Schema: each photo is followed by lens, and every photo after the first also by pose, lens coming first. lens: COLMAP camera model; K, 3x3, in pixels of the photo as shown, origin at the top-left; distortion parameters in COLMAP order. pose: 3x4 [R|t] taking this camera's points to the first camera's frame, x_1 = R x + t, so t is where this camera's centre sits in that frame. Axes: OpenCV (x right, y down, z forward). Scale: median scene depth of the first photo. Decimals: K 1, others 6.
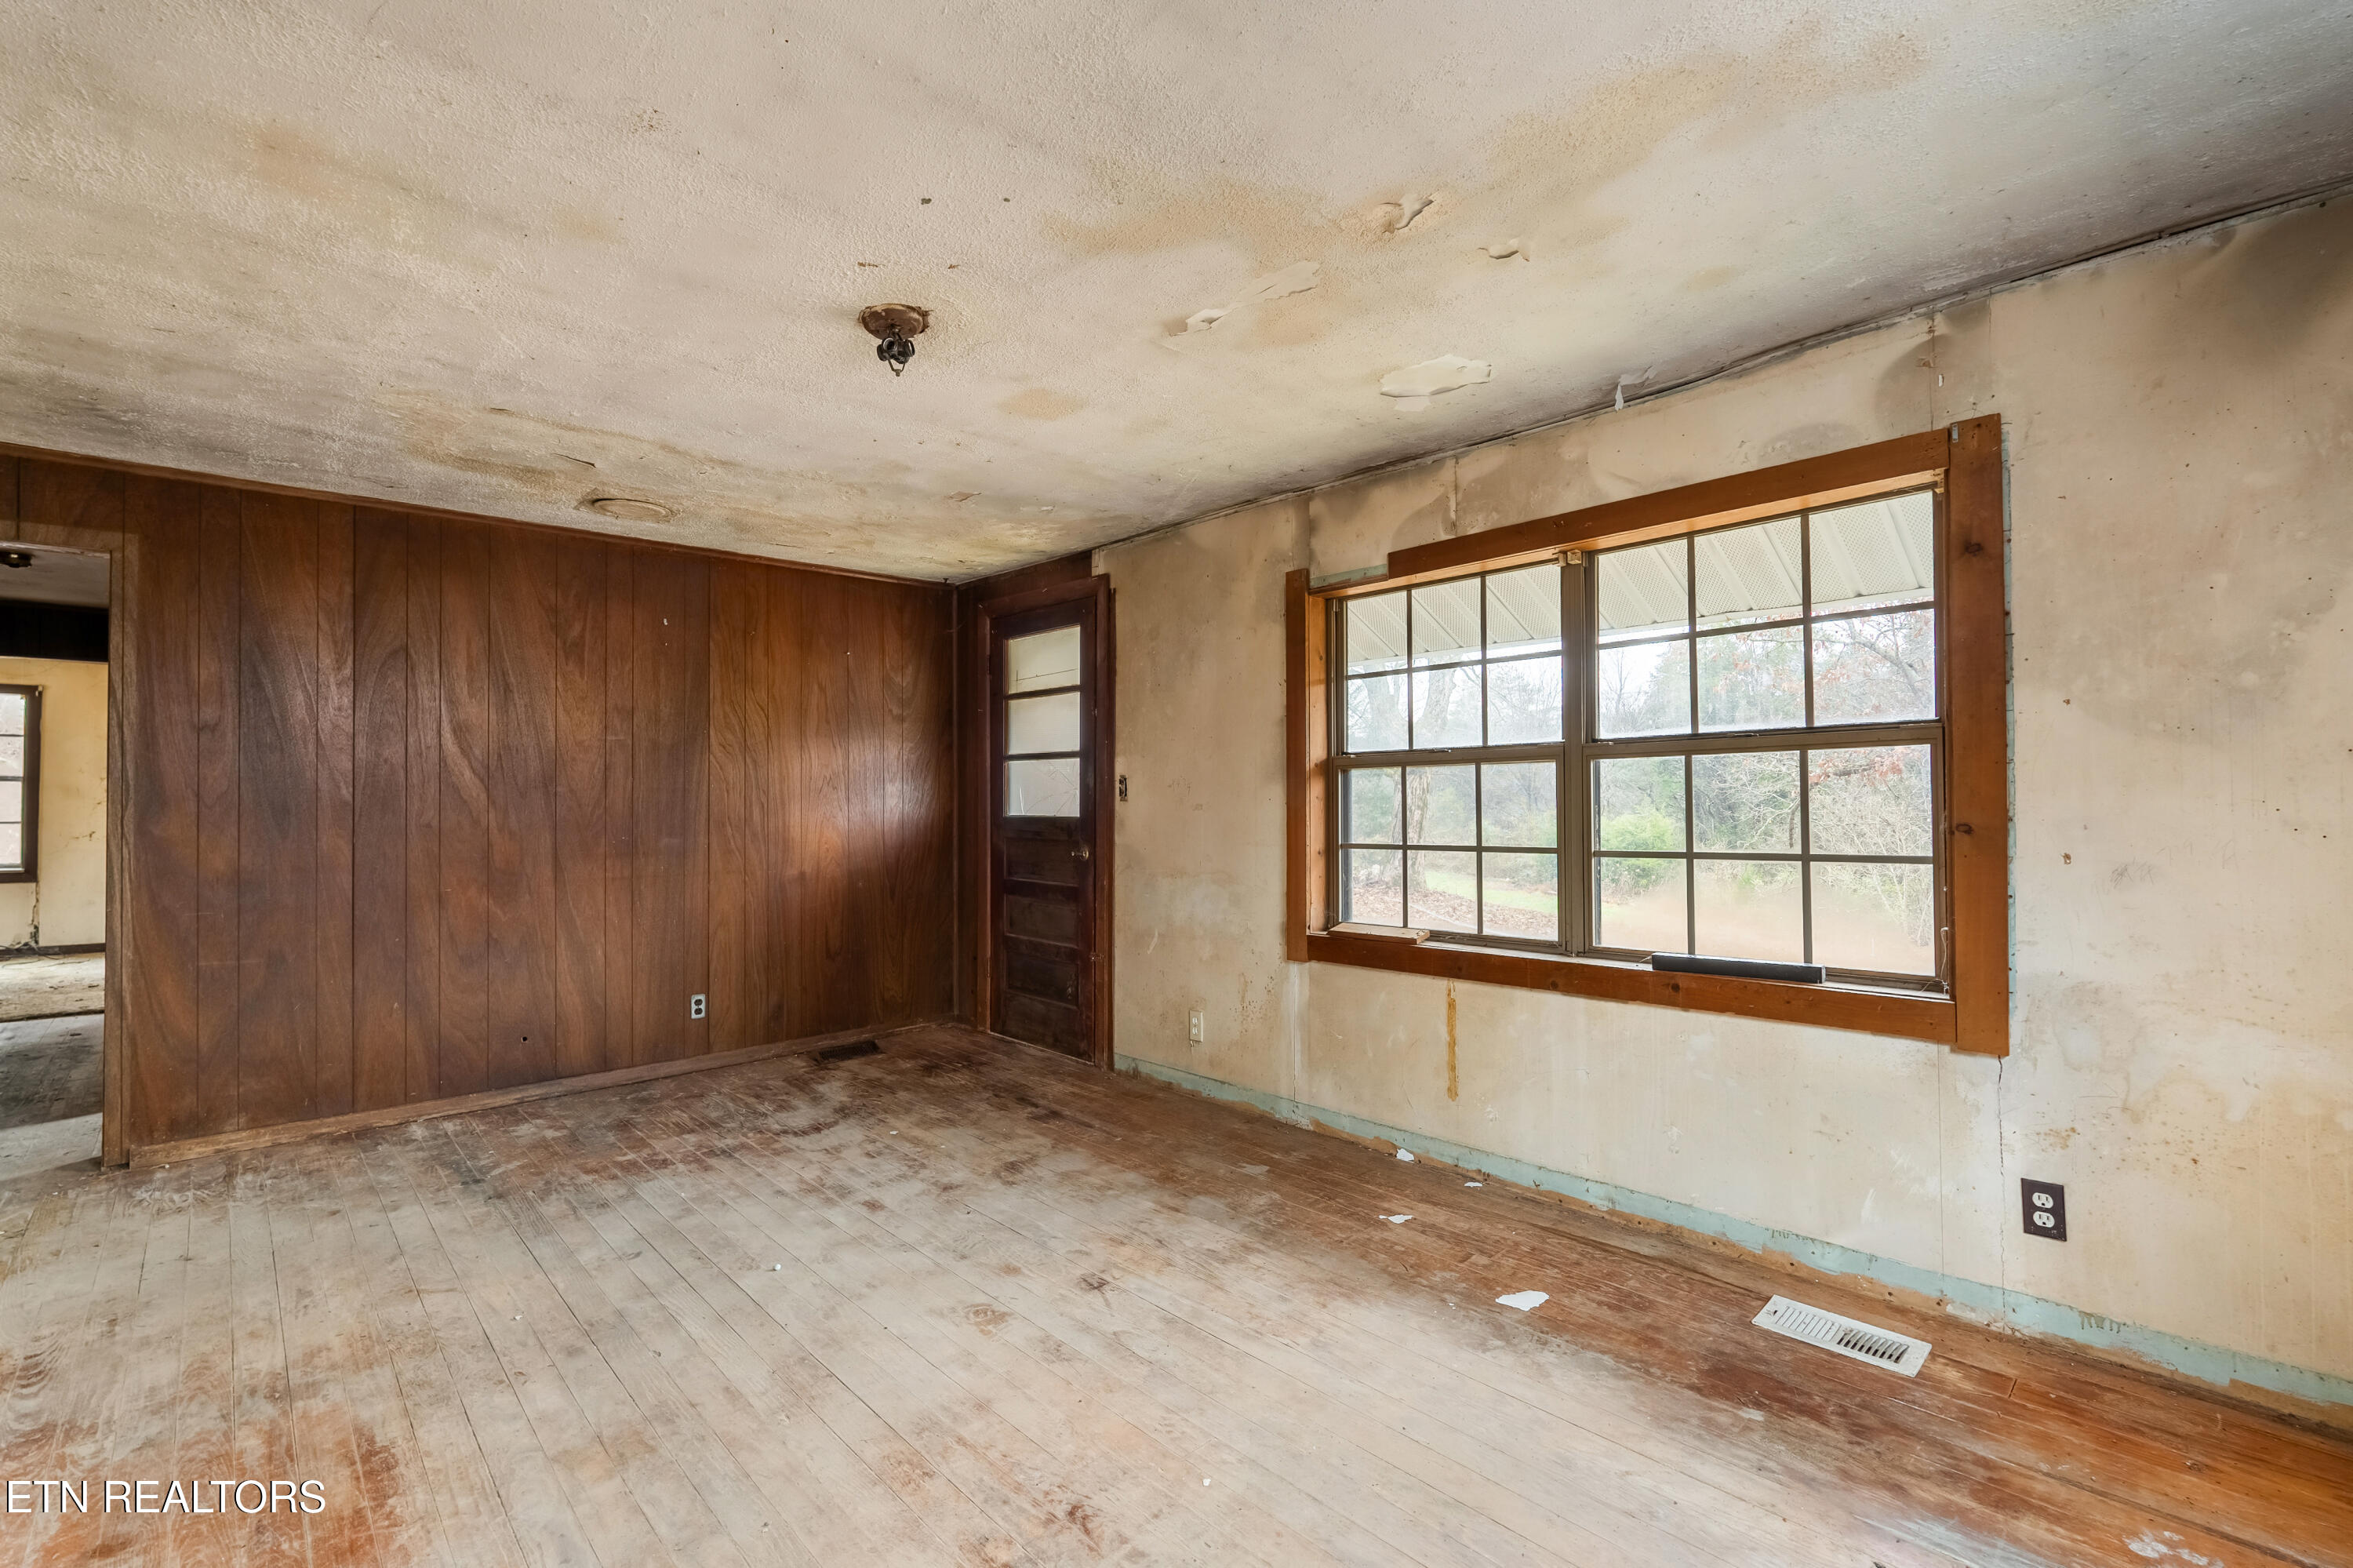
lens RADIAL K [[1030.6, 0, 1172.0], [0, 1030.6, 786.8], [0, 0, 1]] dist [-0.003108, 0.000226]
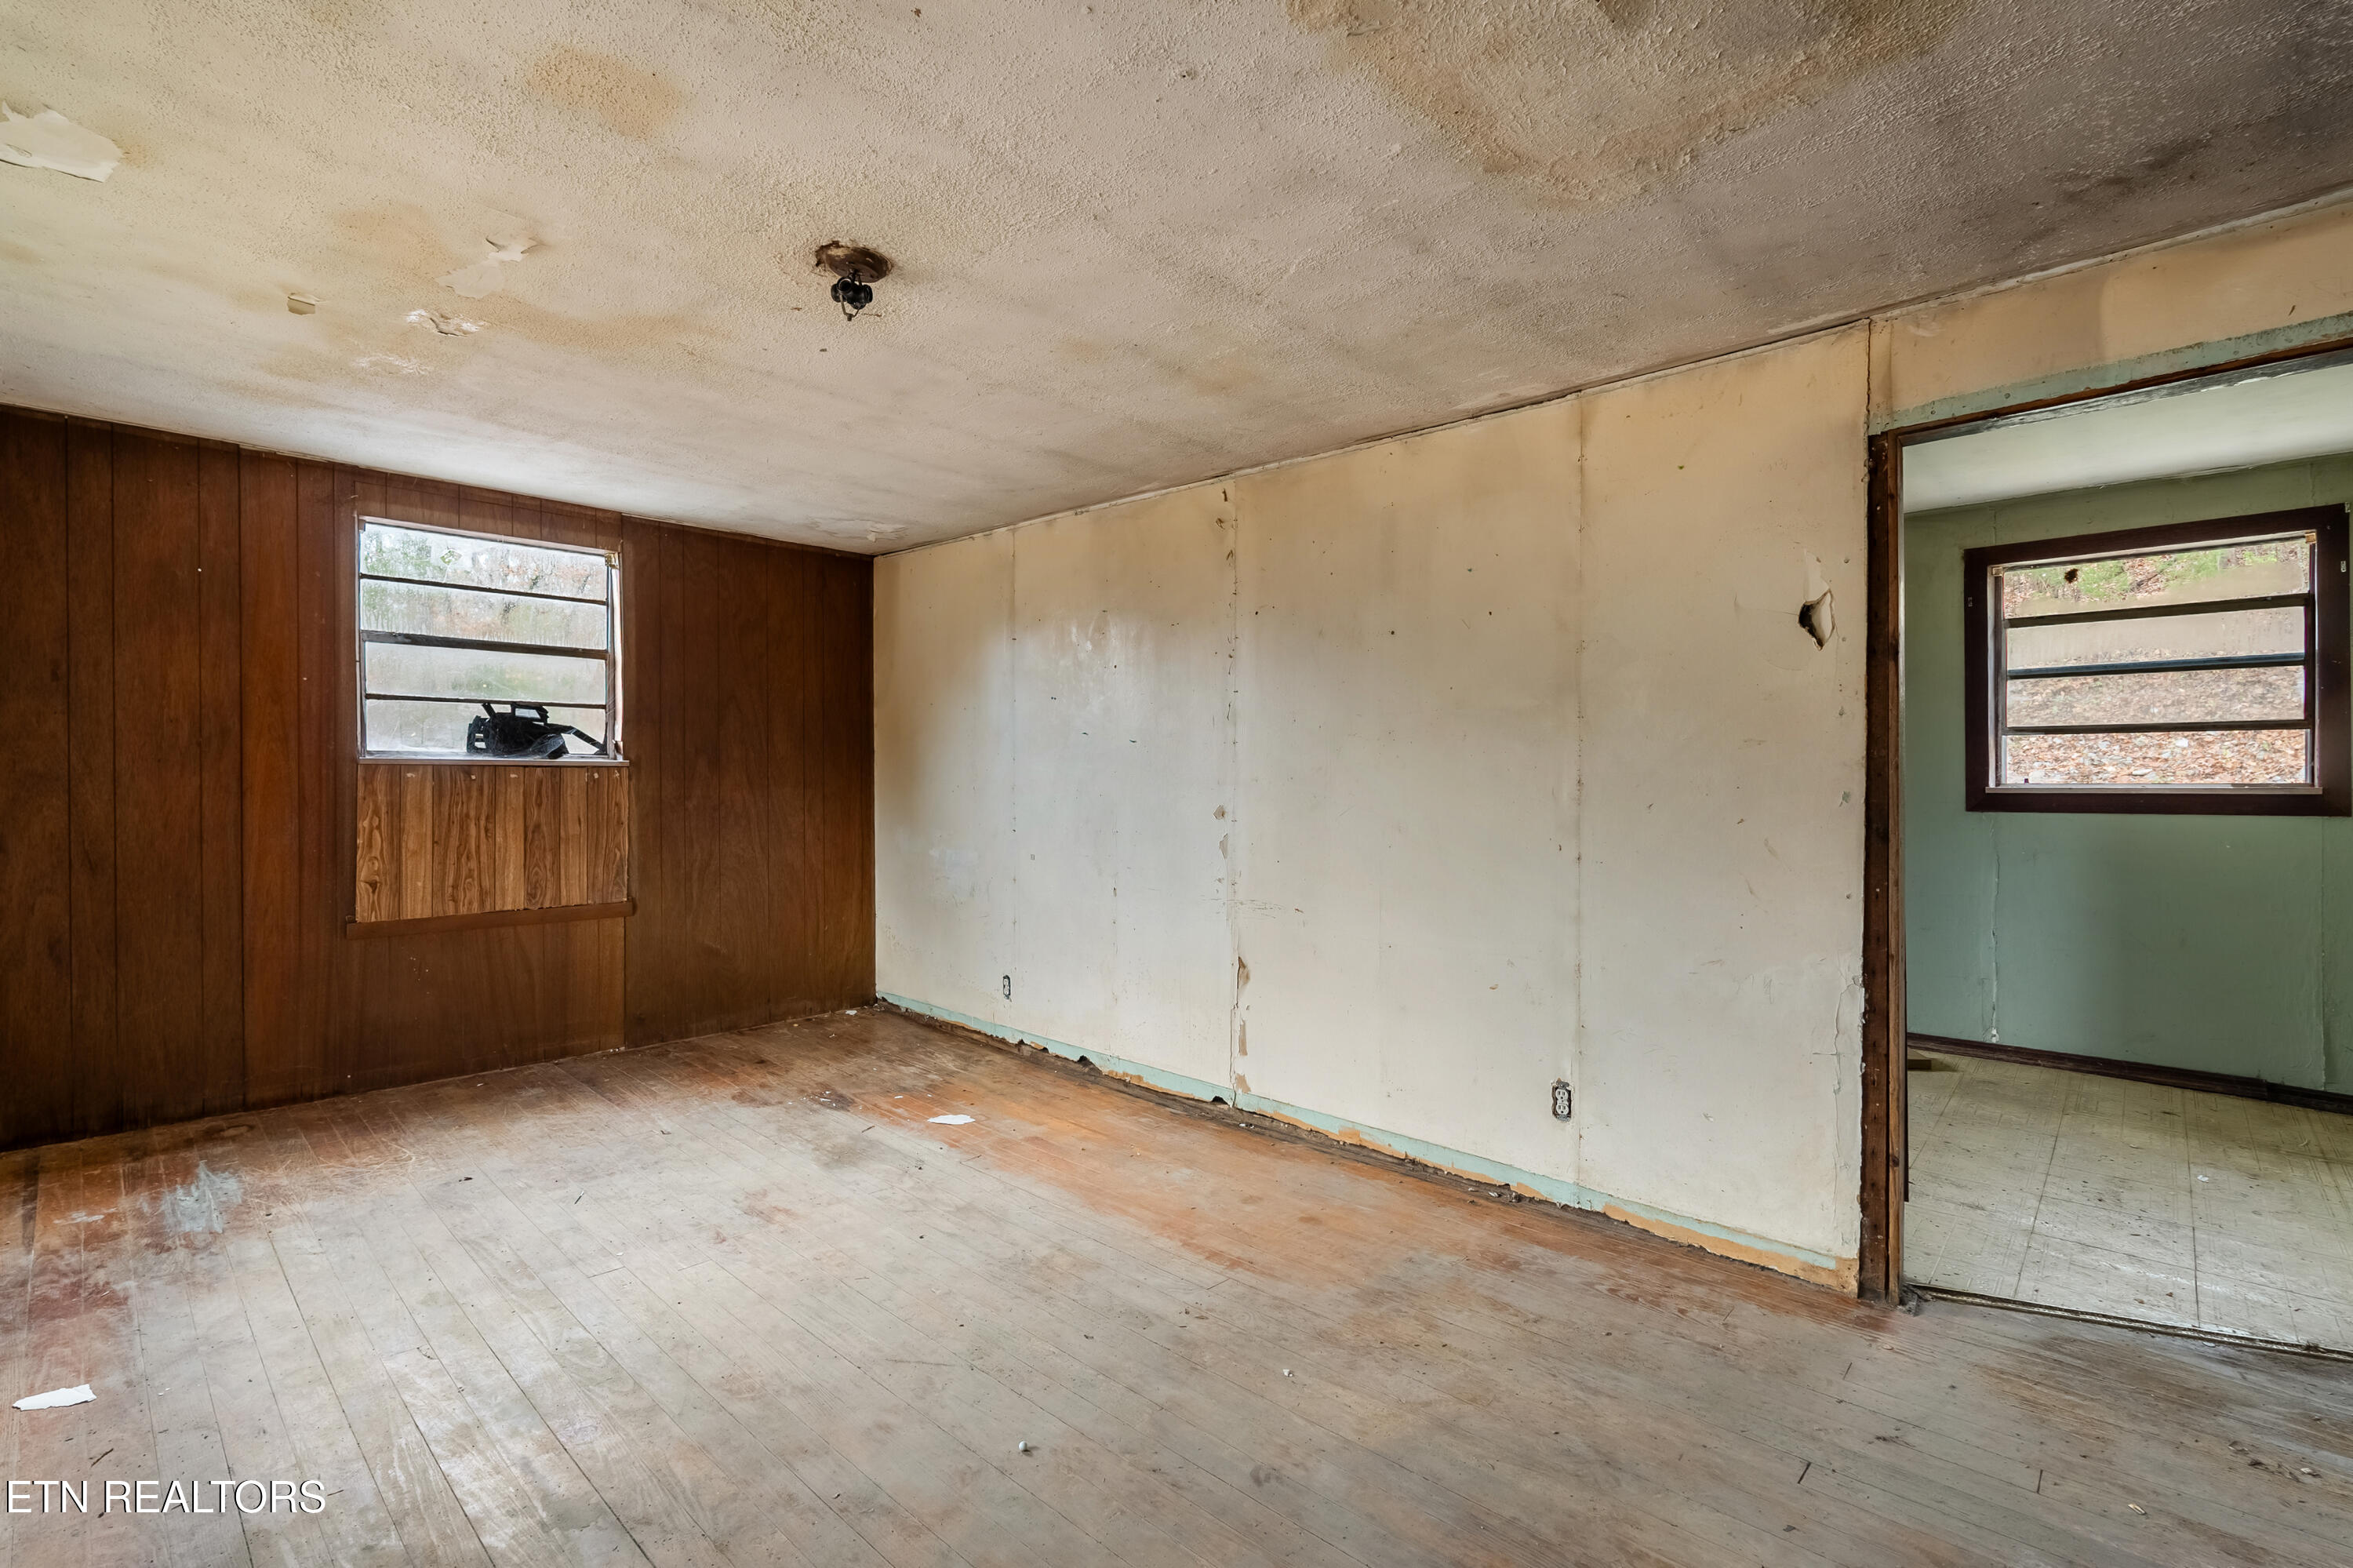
lens RADIAL K [[1056.0, 0, 1165.8], [0, 1056.0, 773.8], [0, 0, 1]] dist [-0.001833, 0.000246]
pose [[-0.998147, -0.001276, -0.060839, -0.298833], [-0.000355, 0.999885, -0.015147, 0.012965], [0.060852, -0.015097, -0.998033, 1.187449]]
